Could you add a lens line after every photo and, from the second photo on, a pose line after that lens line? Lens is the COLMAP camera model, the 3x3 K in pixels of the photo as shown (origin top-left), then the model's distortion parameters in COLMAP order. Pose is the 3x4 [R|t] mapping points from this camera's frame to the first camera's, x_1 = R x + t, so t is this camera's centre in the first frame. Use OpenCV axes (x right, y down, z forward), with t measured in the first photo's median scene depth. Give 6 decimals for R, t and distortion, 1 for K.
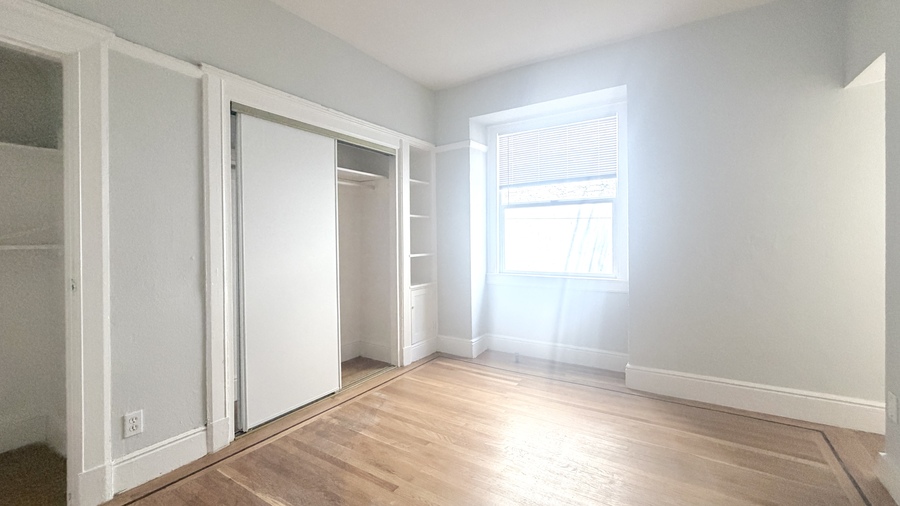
lens RADIAL K [[373.7, 0, 451.6], [0, 373.7, 241.7], [0, 0, 1]] dist [0.000815, -0.000052]
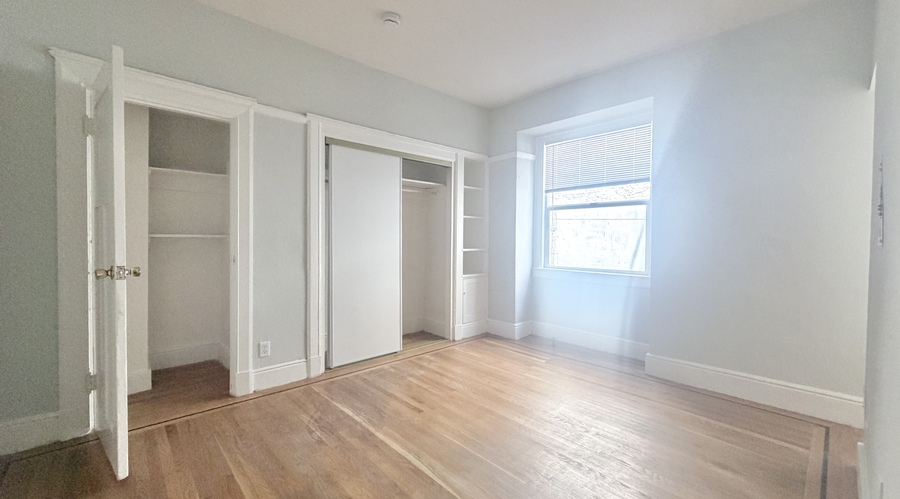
lens RADIAL K [[363.7, 0, 450.4], [0, 363.7, 245.4], [0, 0, 1]] dist [0.000184, 0.000098]
pose [[0.968657, 0.021462, -0.247474, 0.161467], [-0.018595, 0.999730, 0.013915, 0.008618], [0.247706, -0.008877, 0.968795, -0.166769]]
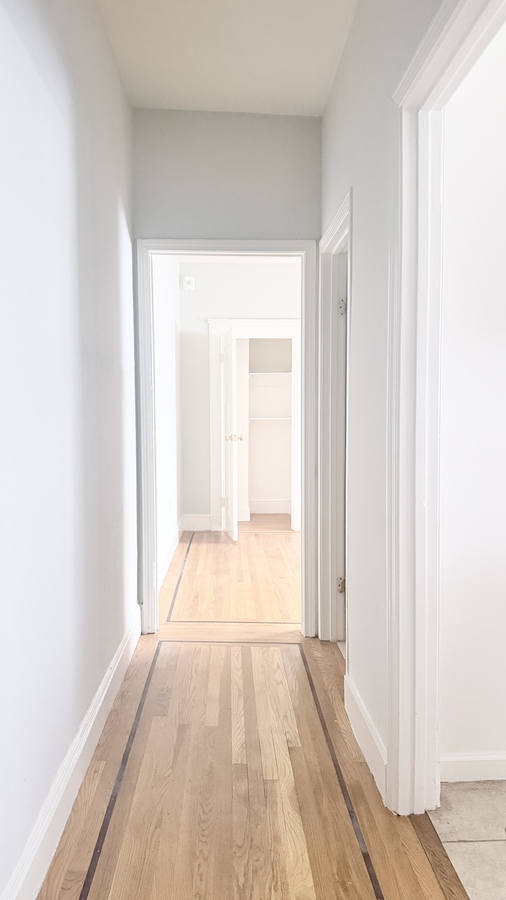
lens RADIAL K [[634.0, 0, 253.0], [0, 634.0, 450.0], [0, 0, 1]] dist [0.000012, -0.000017]
pose [[0.571908, 0.050169, -0.818782, 1.206348], [-0.007670, 0.998412, 0.055818, -0.004916], [0.820282, -0.025643, 0.571384, -0.848258]]
